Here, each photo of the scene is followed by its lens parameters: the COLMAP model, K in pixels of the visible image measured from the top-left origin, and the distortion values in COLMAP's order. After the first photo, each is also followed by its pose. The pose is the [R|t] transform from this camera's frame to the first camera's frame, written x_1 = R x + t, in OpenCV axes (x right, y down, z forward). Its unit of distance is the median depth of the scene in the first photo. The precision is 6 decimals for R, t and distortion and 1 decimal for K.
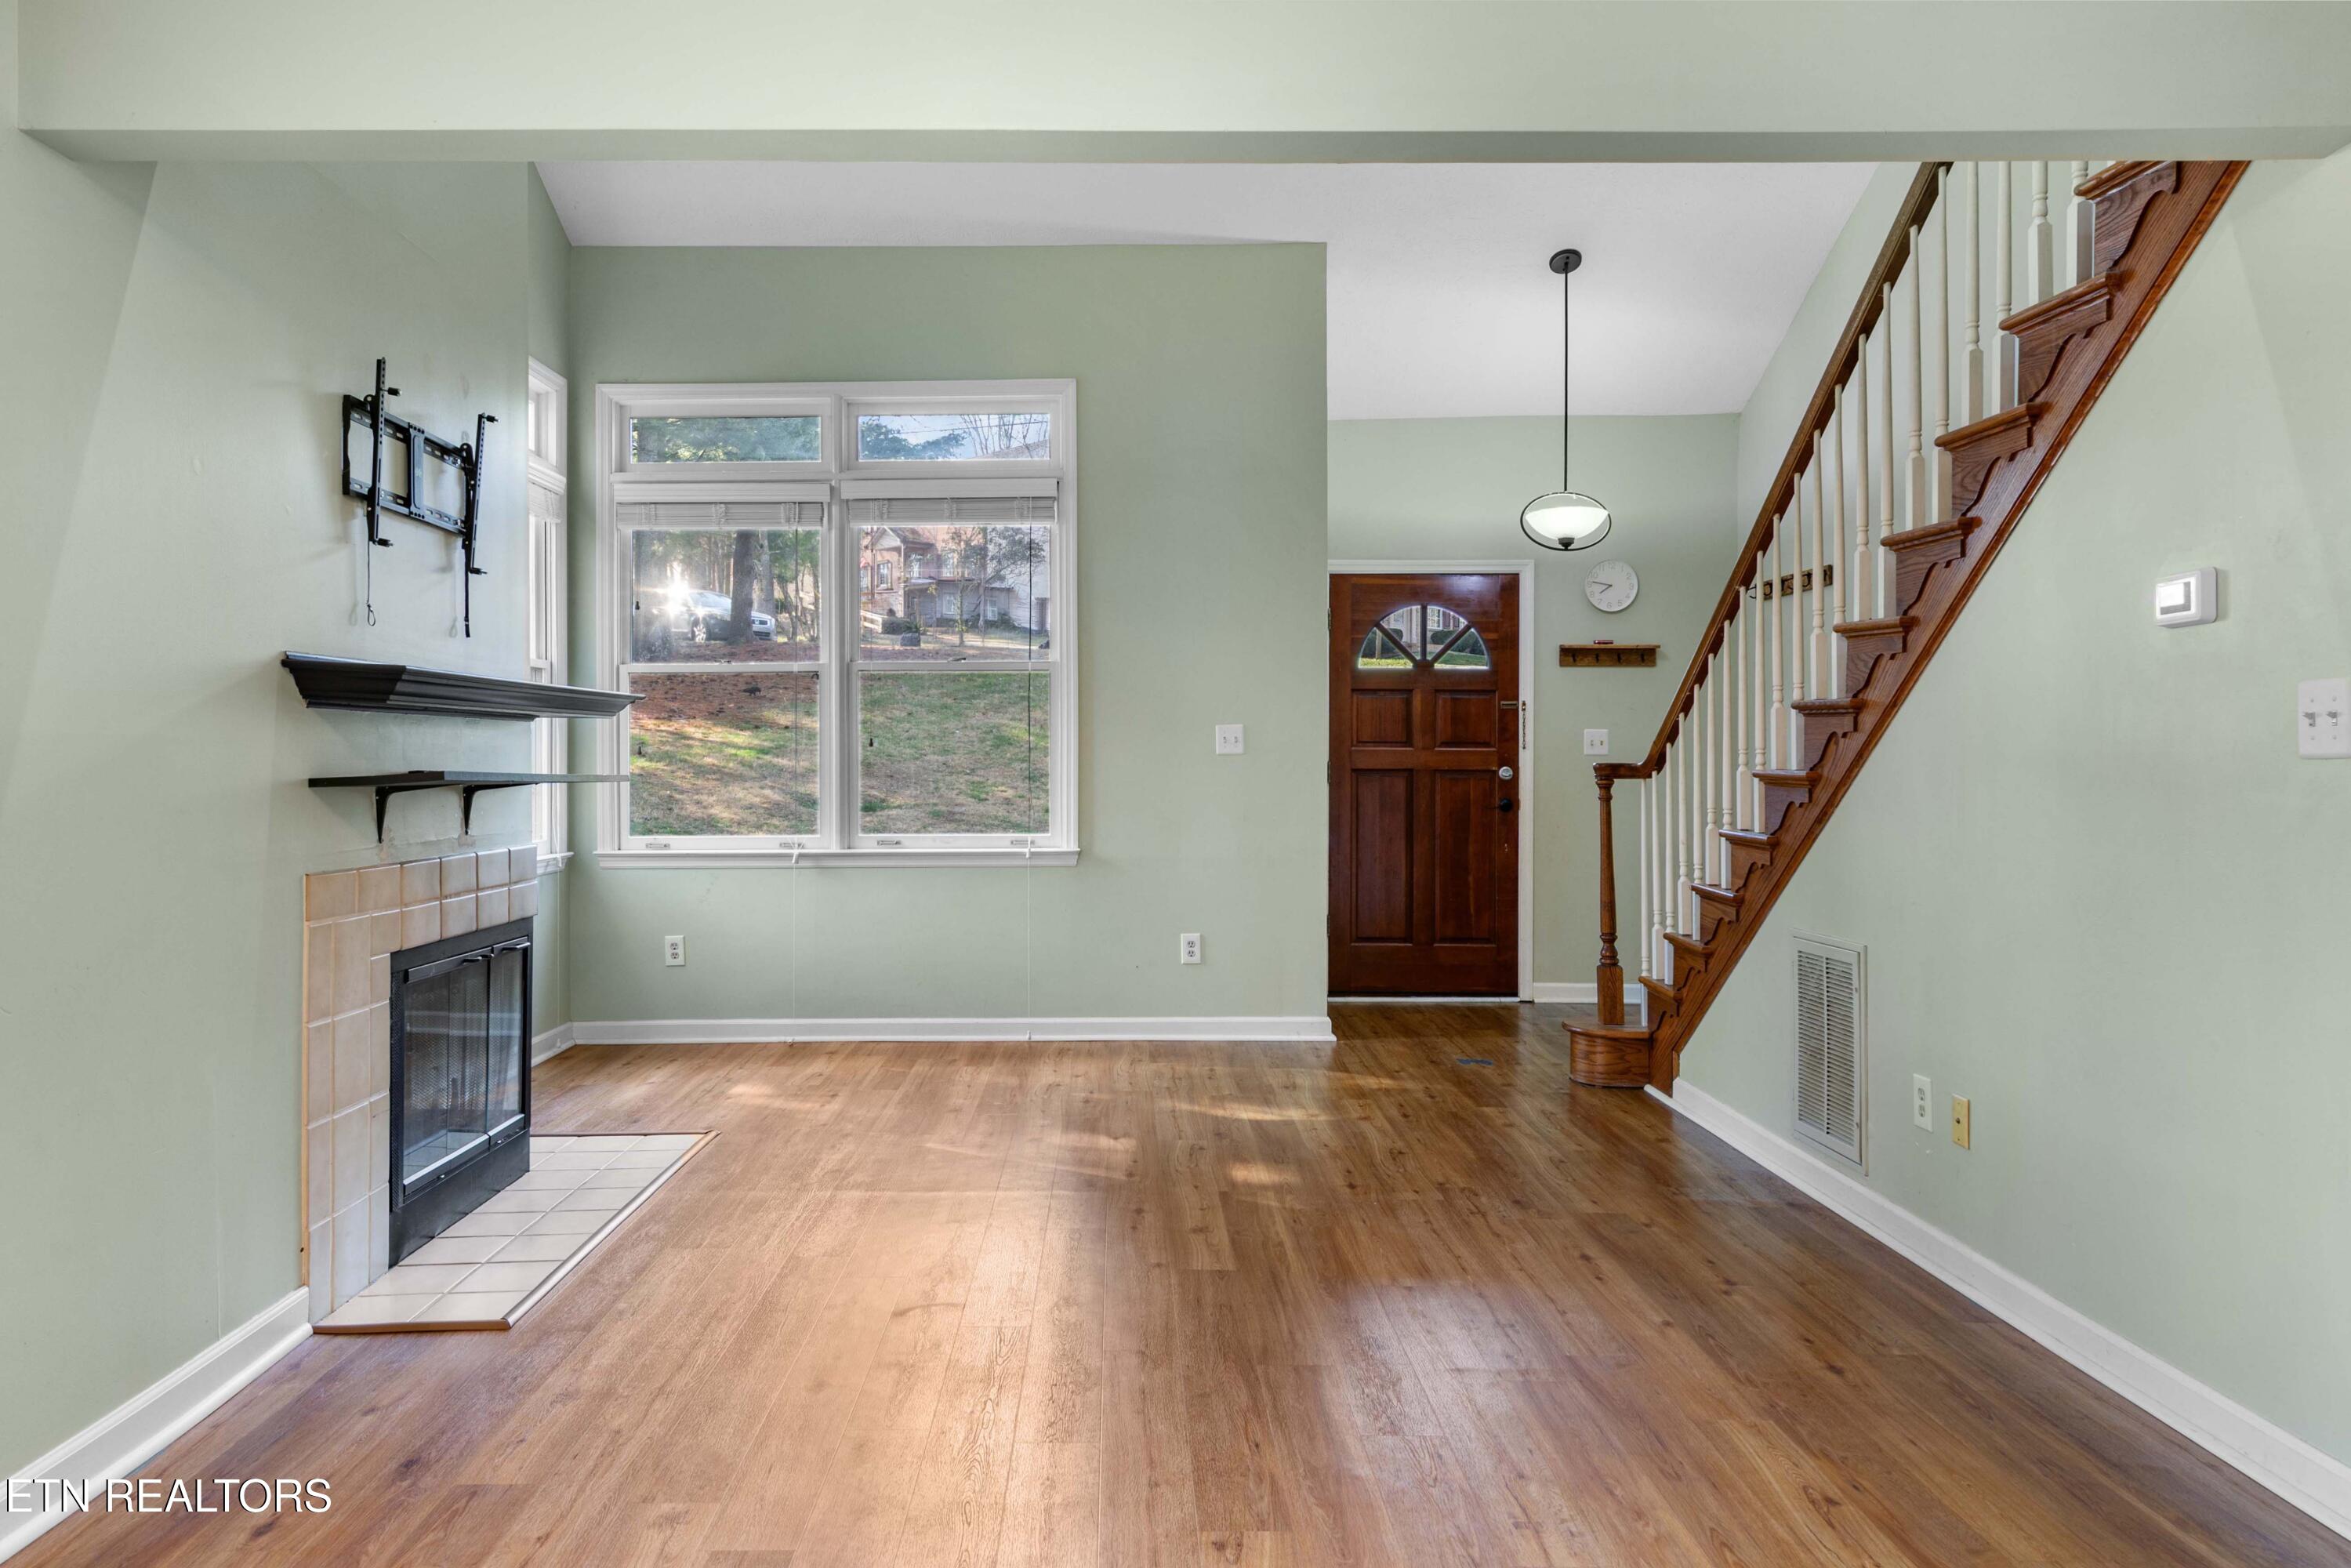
lens RADIAL K [[1521.1, 0, 1098.9], [0, 1521.1, 746.1], [0, 0, 1]] dist [0.011086, -0.003580]
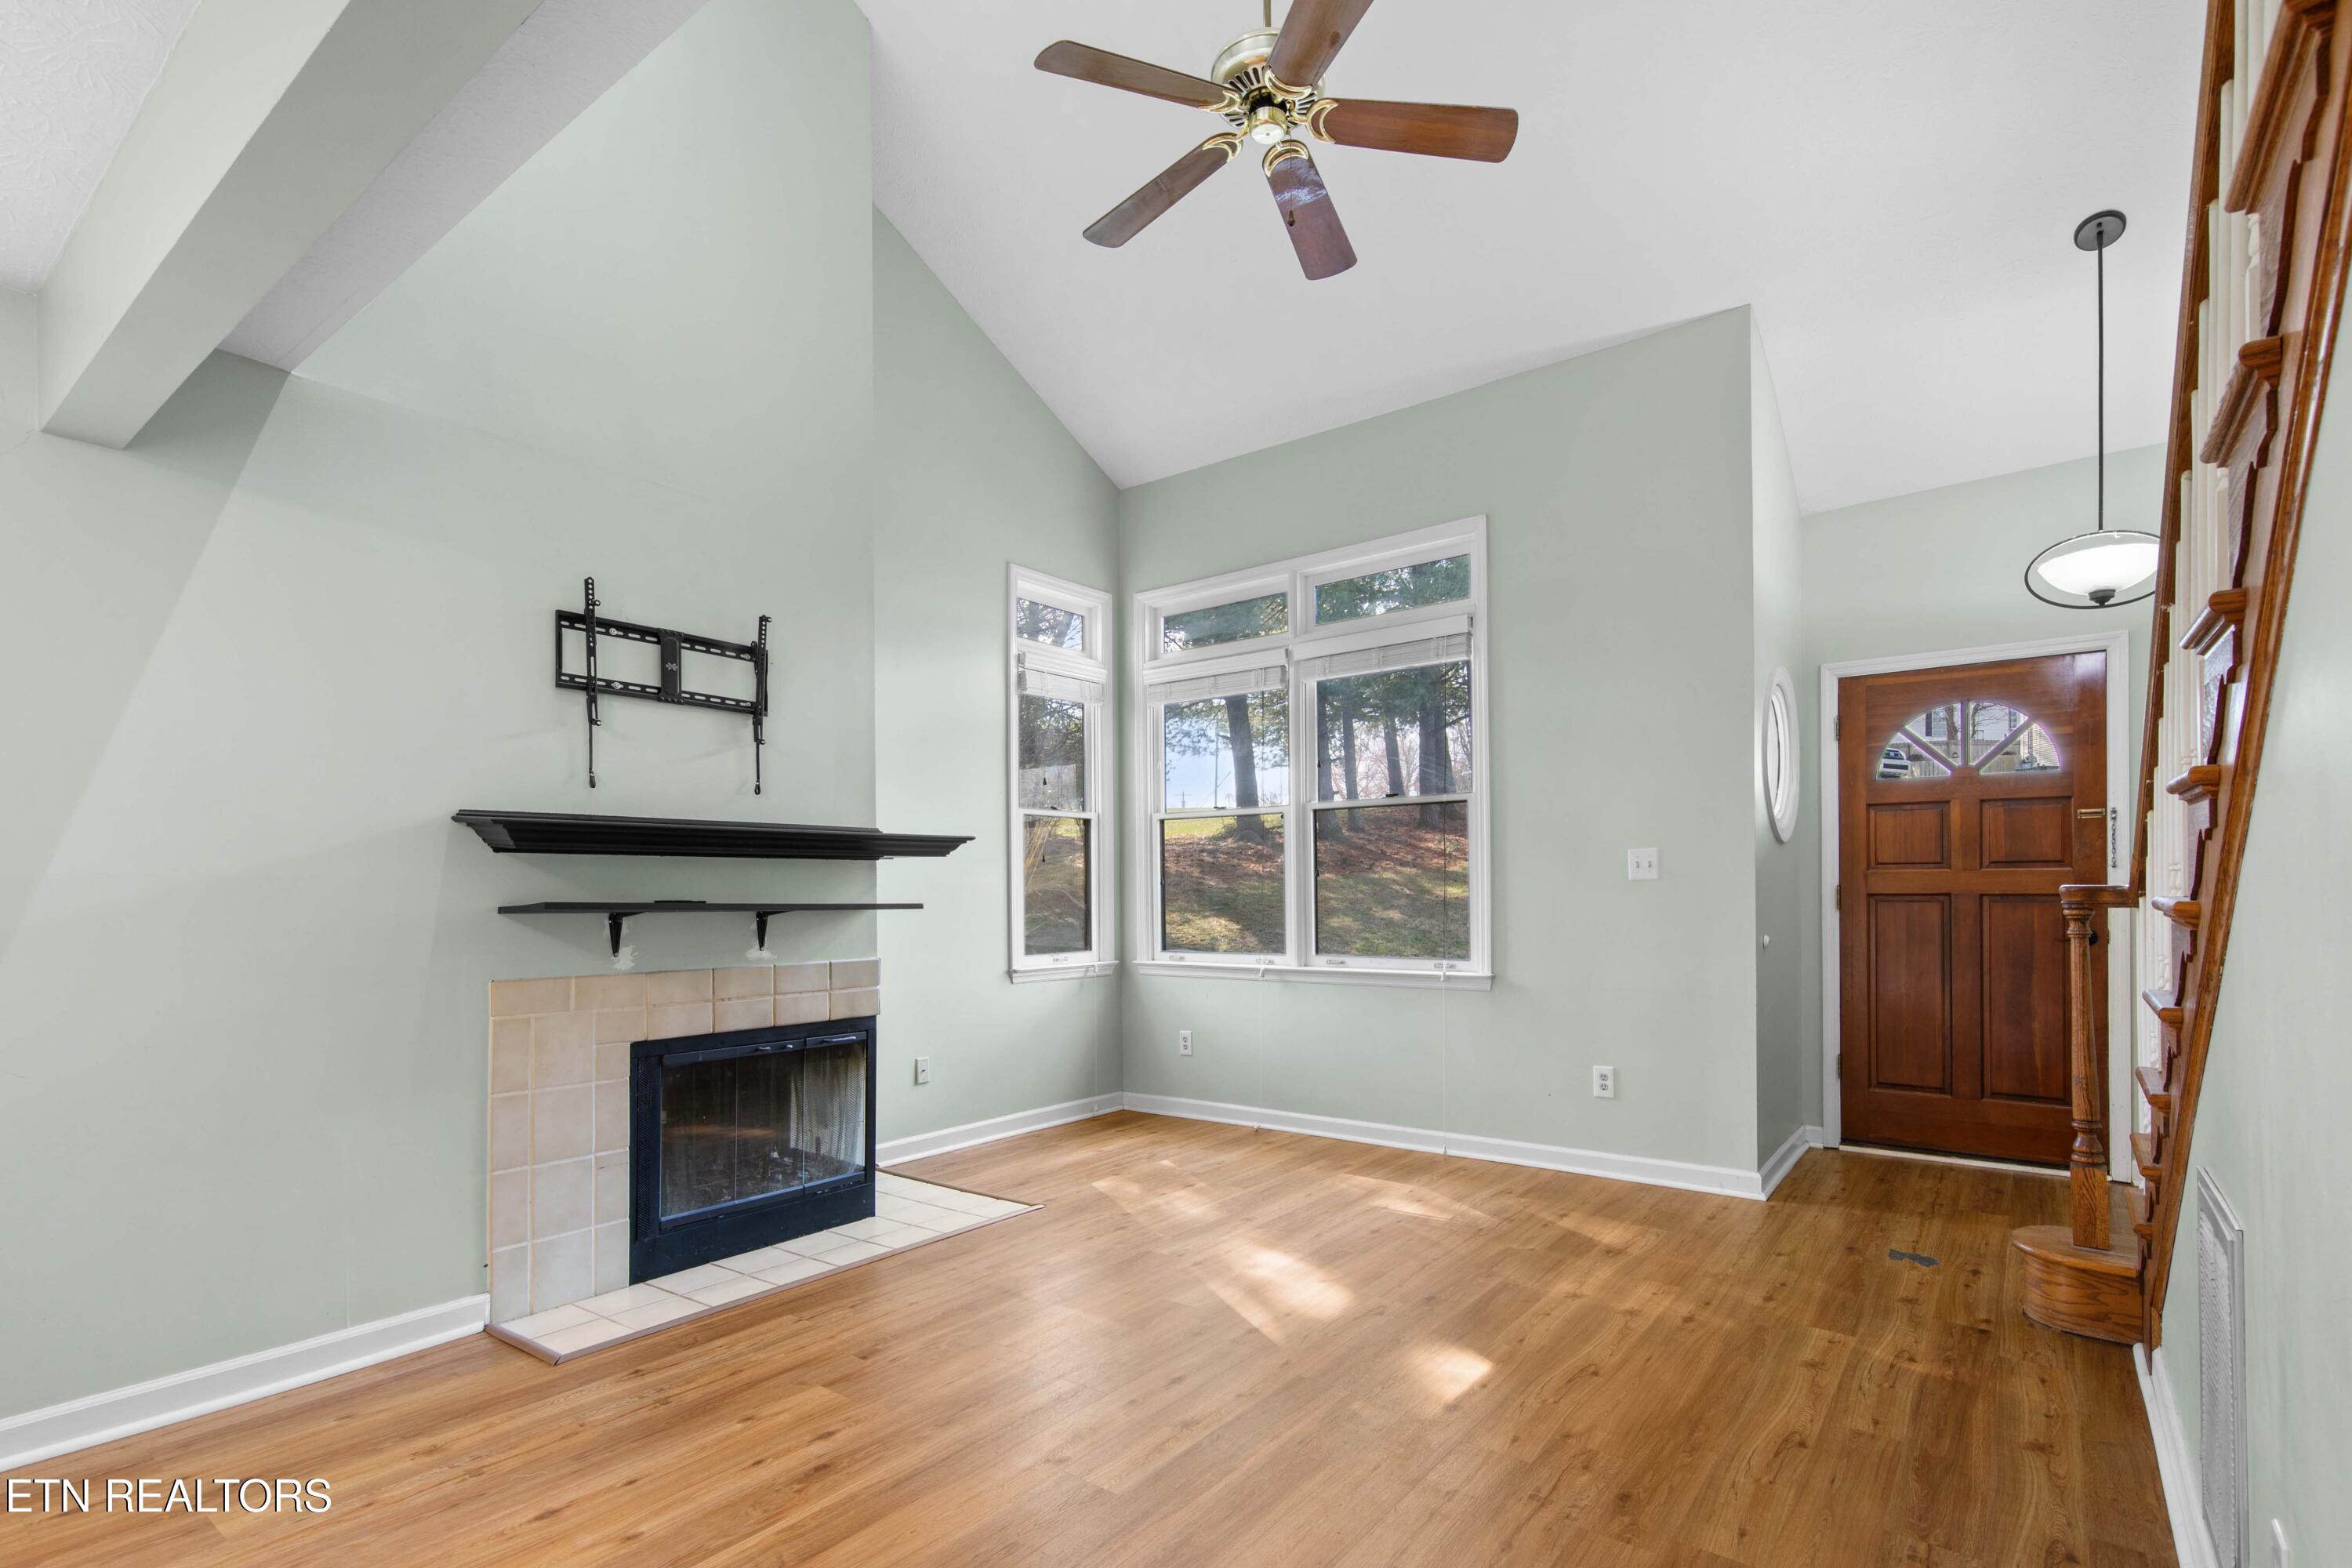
lens RADIAL K [[1094.9, 0, 1230.9], [0, 1094.9, 887.0], [0, 0, 1]] dist [0.003419, 0.000321]
pose [[0.816139, -0.007275, -0.577810, 0.330407], [0.012330, 0.999912, 0.004826, 0.004592], [0.577724, -0.011063, 0.816157, 0.367503]]
